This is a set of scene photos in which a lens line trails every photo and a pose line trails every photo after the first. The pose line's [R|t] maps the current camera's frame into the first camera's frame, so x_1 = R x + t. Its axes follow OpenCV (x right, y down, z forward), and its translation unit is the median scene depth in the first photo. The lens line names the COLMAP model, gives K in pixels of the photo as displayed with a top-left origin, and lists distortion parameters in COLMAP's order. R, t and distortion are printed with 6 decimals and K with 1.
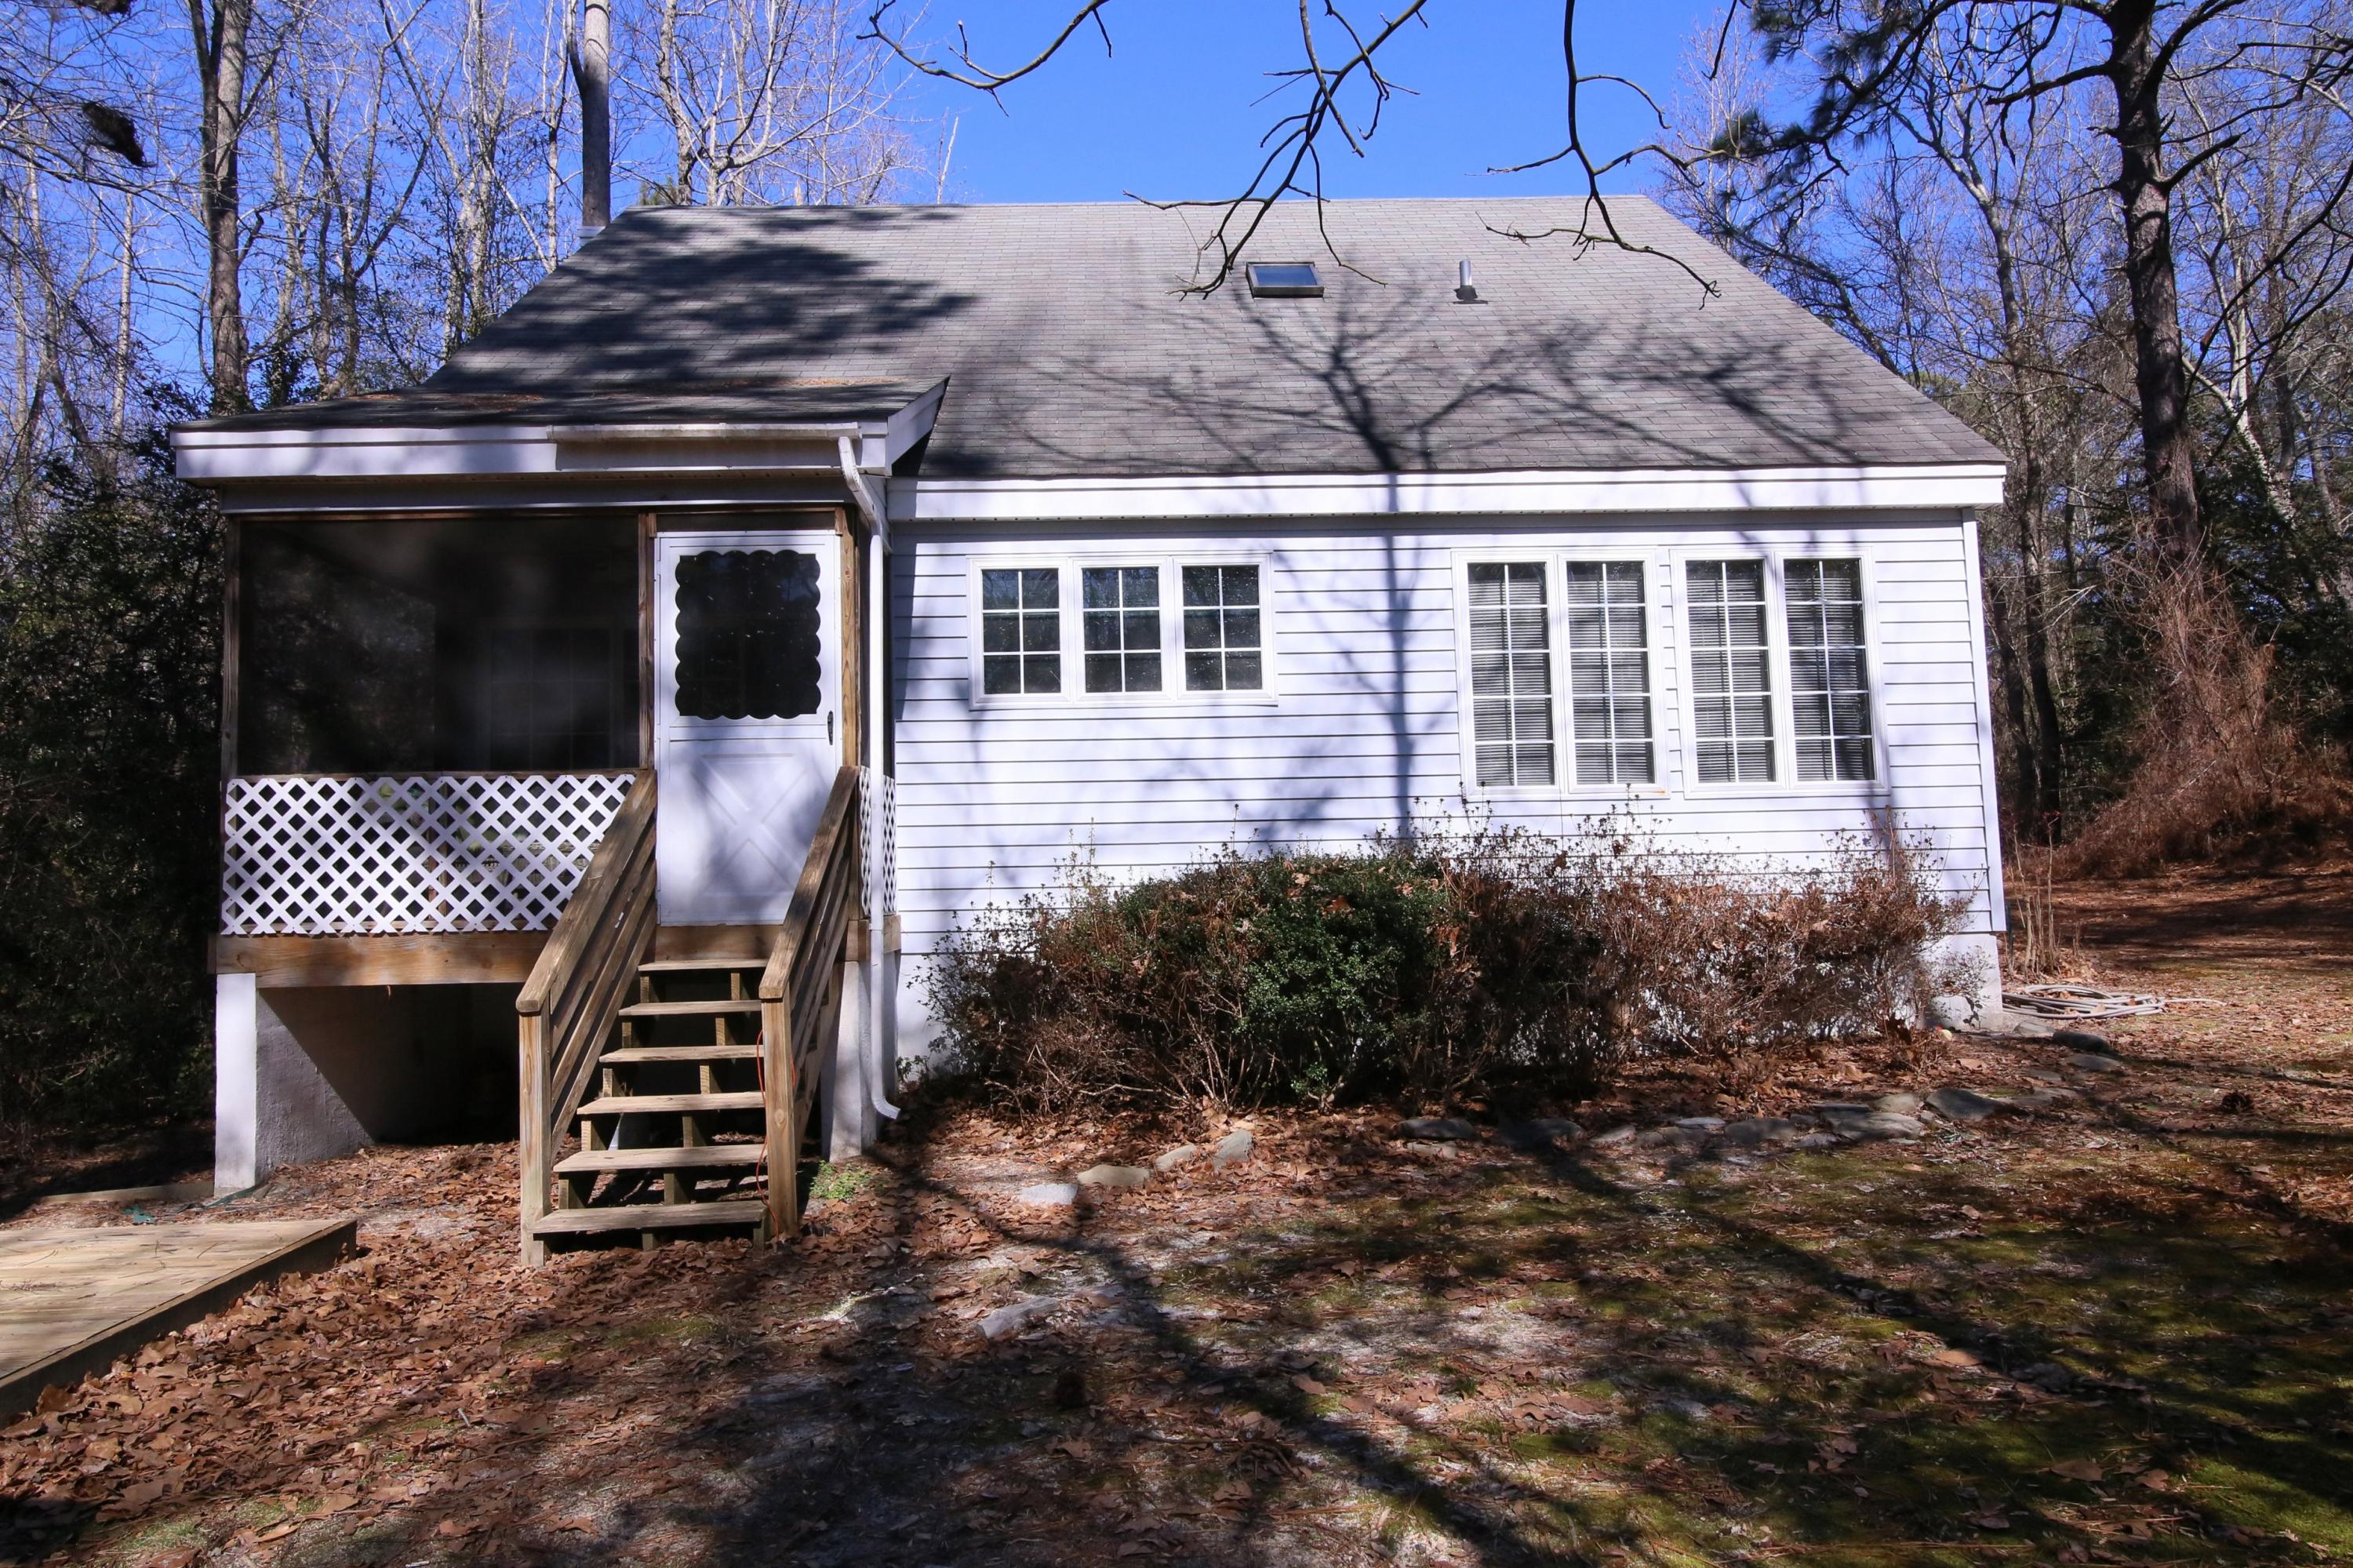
lens RADIAL K [[1247.8, 0, 1147.5], [0, 1247.8, 768.4], [0, 0, 1]] dist [-0.020154, 0.000145]
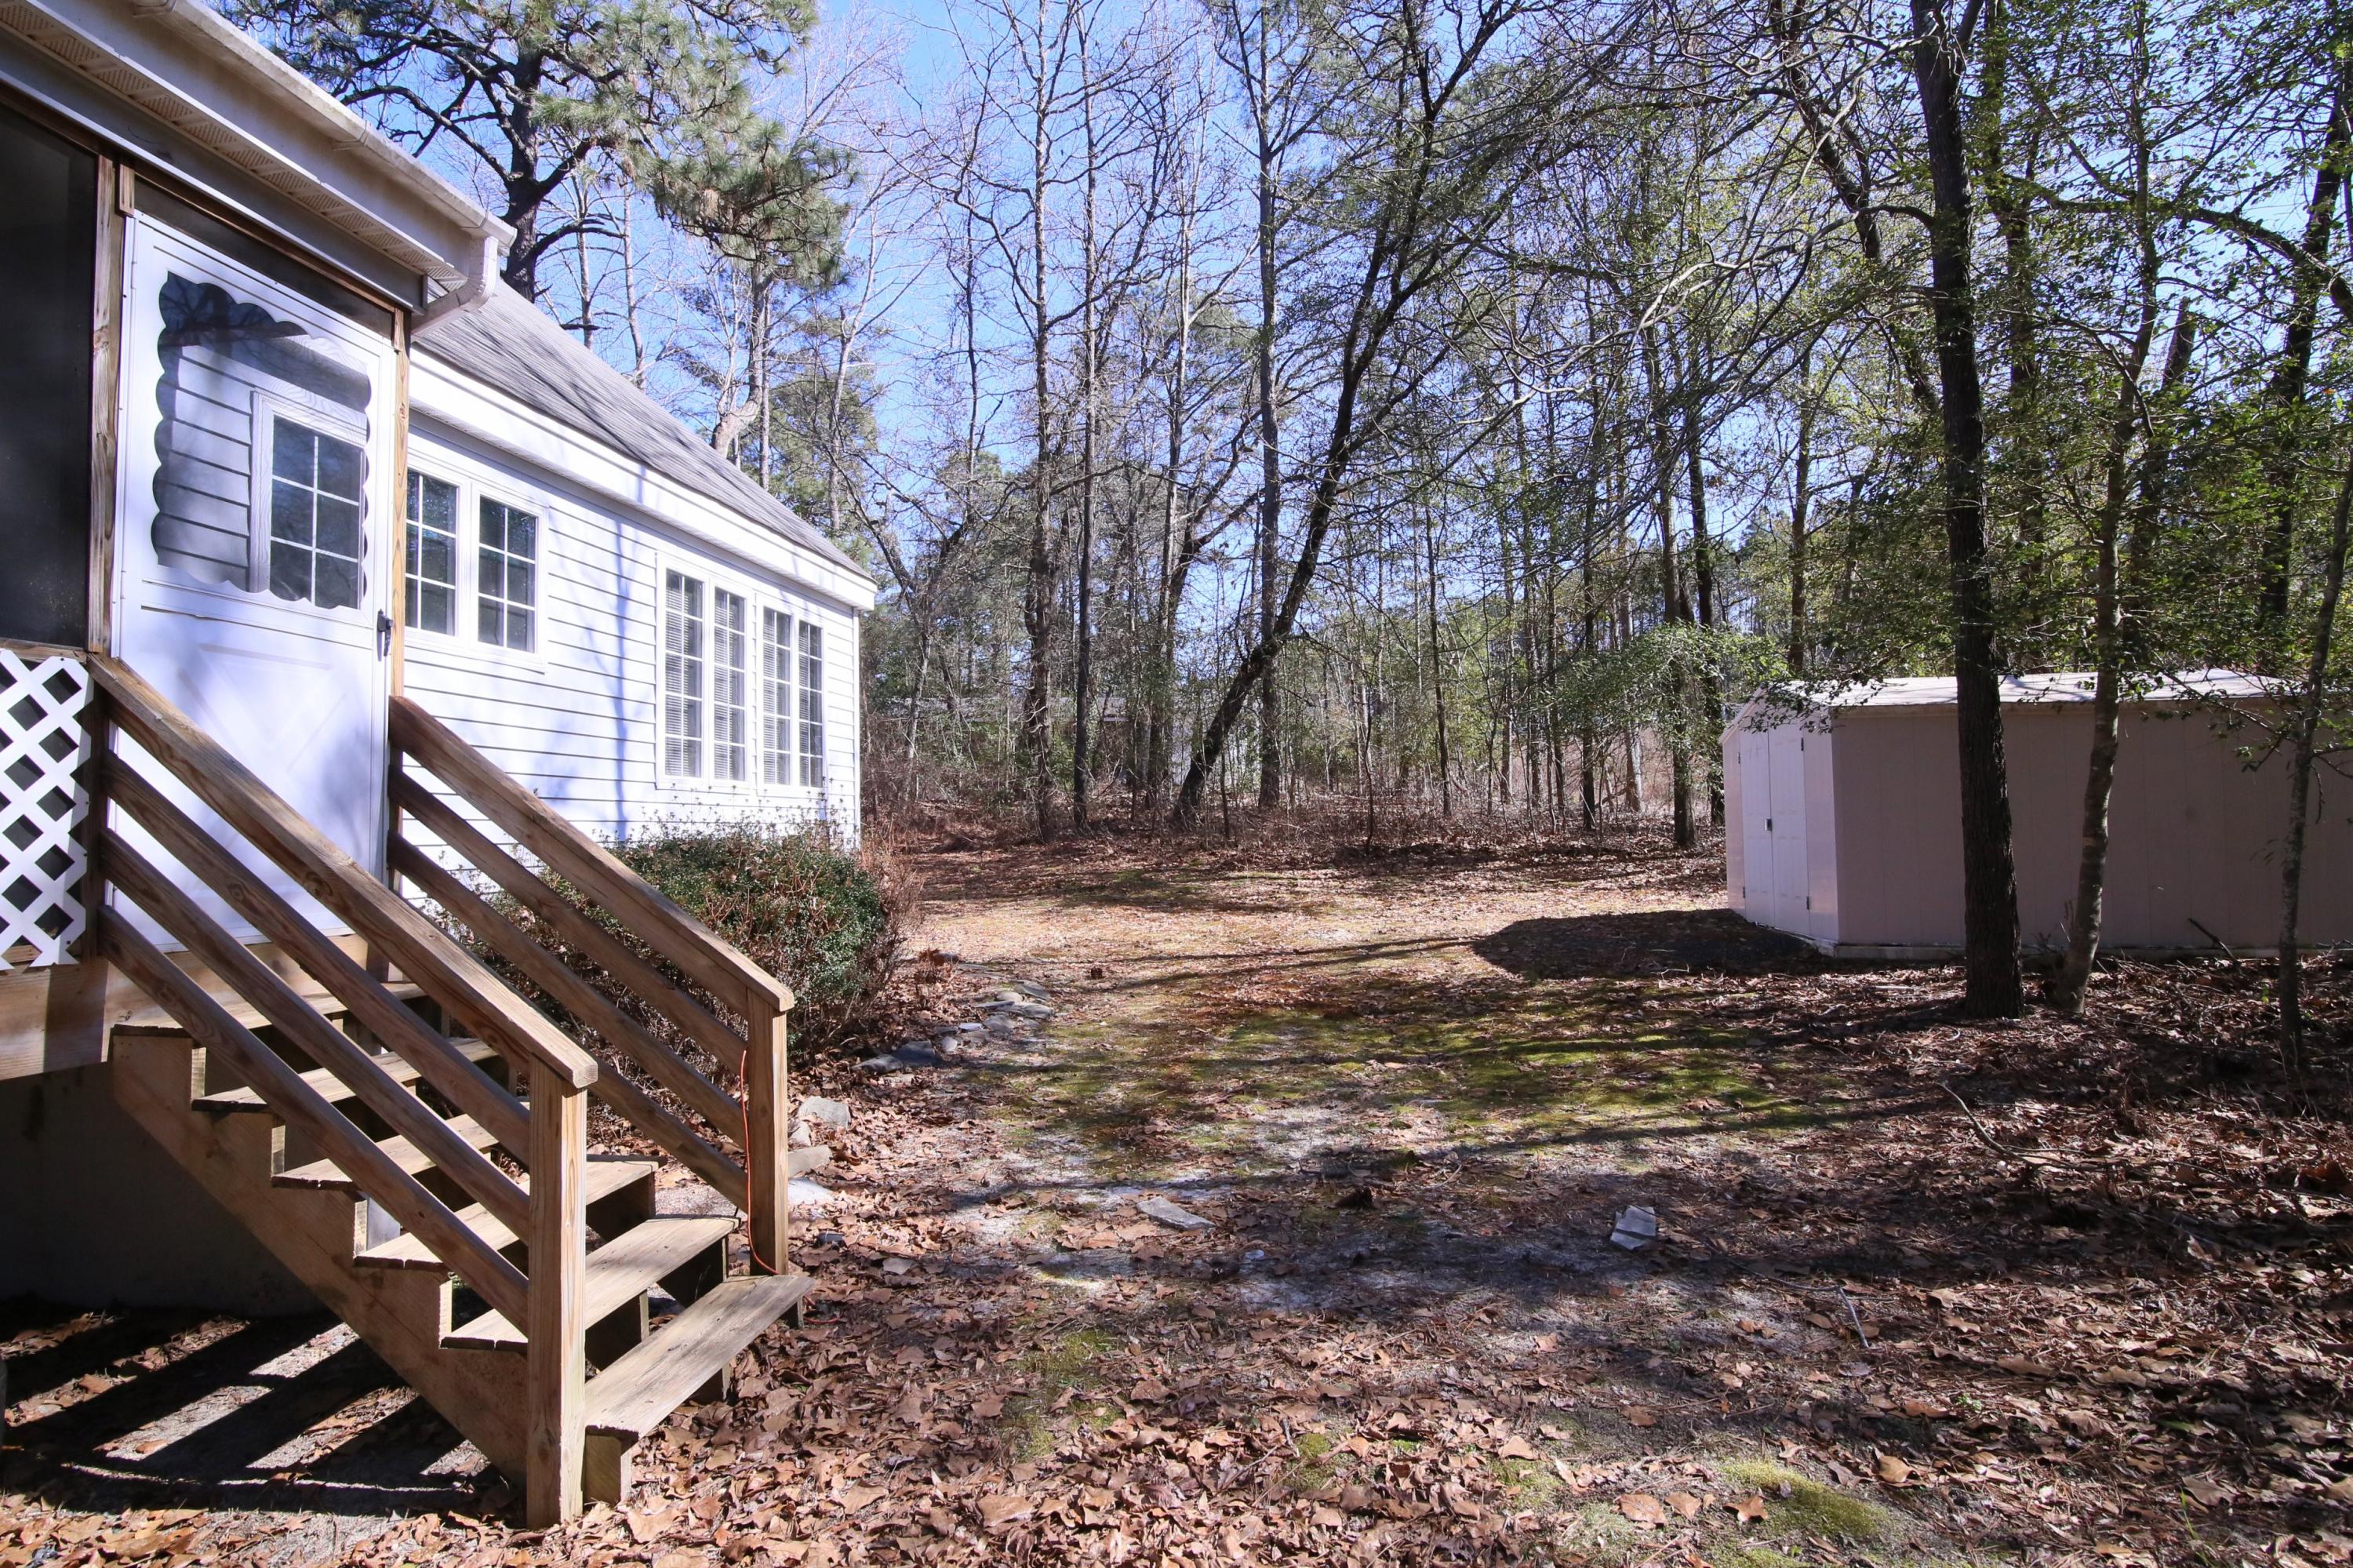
lens RADIAL K [[1179.3, 0, 1035.8], [0, 1179.3, 743.2], [0, 0, 1]] dist [-0.025814, 0.000255]
pose [[0.267561, 0.089010, 0.959421, -0.628513], [-0.073891, 0.994687, -0.071675, 0.036411], [-0.960703, -0.051715, 0.272717, 0.412446]]
